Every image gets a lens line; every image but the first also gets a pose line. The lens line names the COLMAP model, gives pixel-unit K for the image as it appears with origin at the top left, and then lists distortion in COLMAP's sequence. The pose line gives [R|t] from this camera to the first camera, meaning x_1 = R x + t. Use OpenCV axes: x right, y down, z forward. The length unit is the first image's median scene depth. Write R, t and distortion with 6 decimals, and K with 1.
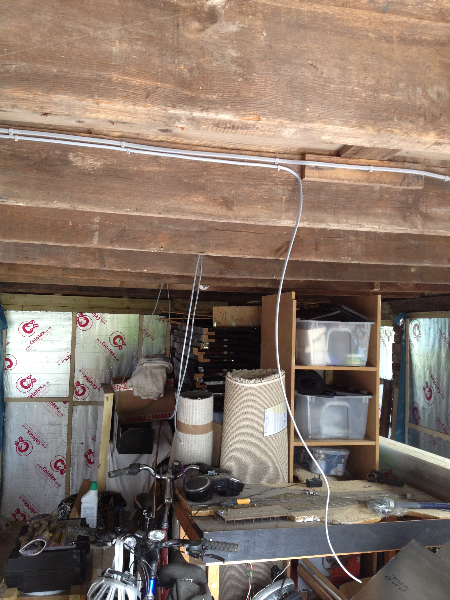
lens RADIAL K [[566.4, 0, 222.9], [0, 566.4, 302.6], [0, 0, 1]] dist [0.180616, -0.421859]
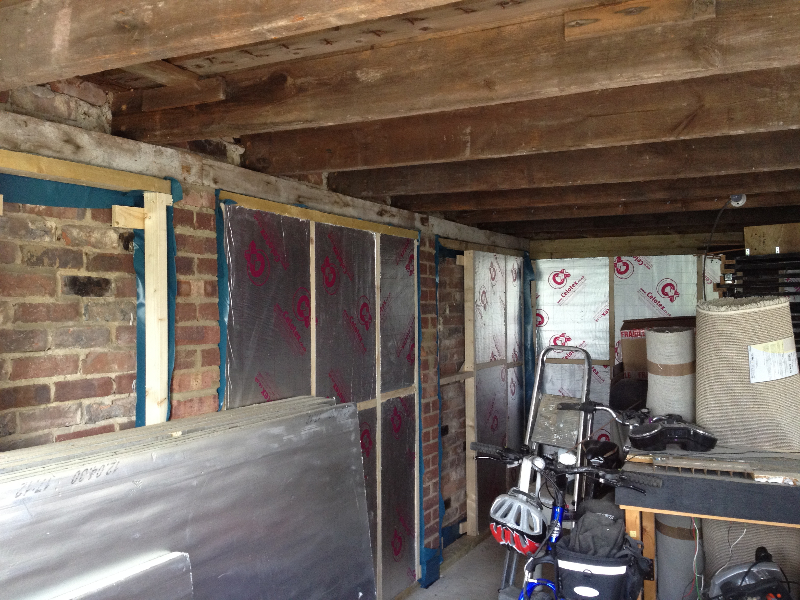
lens RADIAL K [[755.3, 0, 394.7], [0, 755.3, 296.7], [0, 0, 1]] dist [0.180616, -0.421859]
pose [[0.770956, -0.035860, -0.635878, 0.199117], [0.053867, 0.998508, 0.009000, 0.048231], [0.634606, -0.041191, 0.771737, -0.040603]]
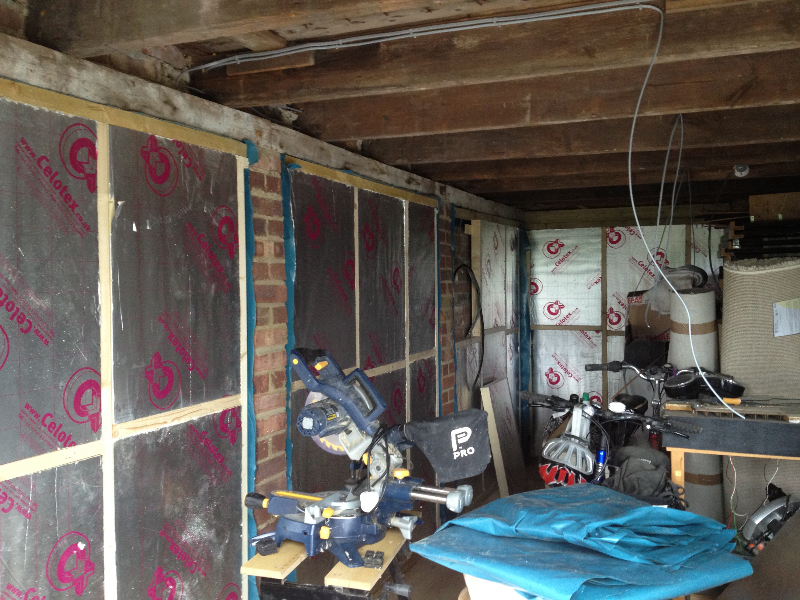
lens RADIAL K [[755.3, 0, 394.7], [0, 755.3, 296.7], [0, 0, 1]] dist [0.180616, -0.421859]
pose [[0.813768, -0.020532, -0.580827, 0.149895], [0.055334, 0.997573, 0.042262, 0.056052], [0.578550, -0.066531, 0.812929, -0.114138]]
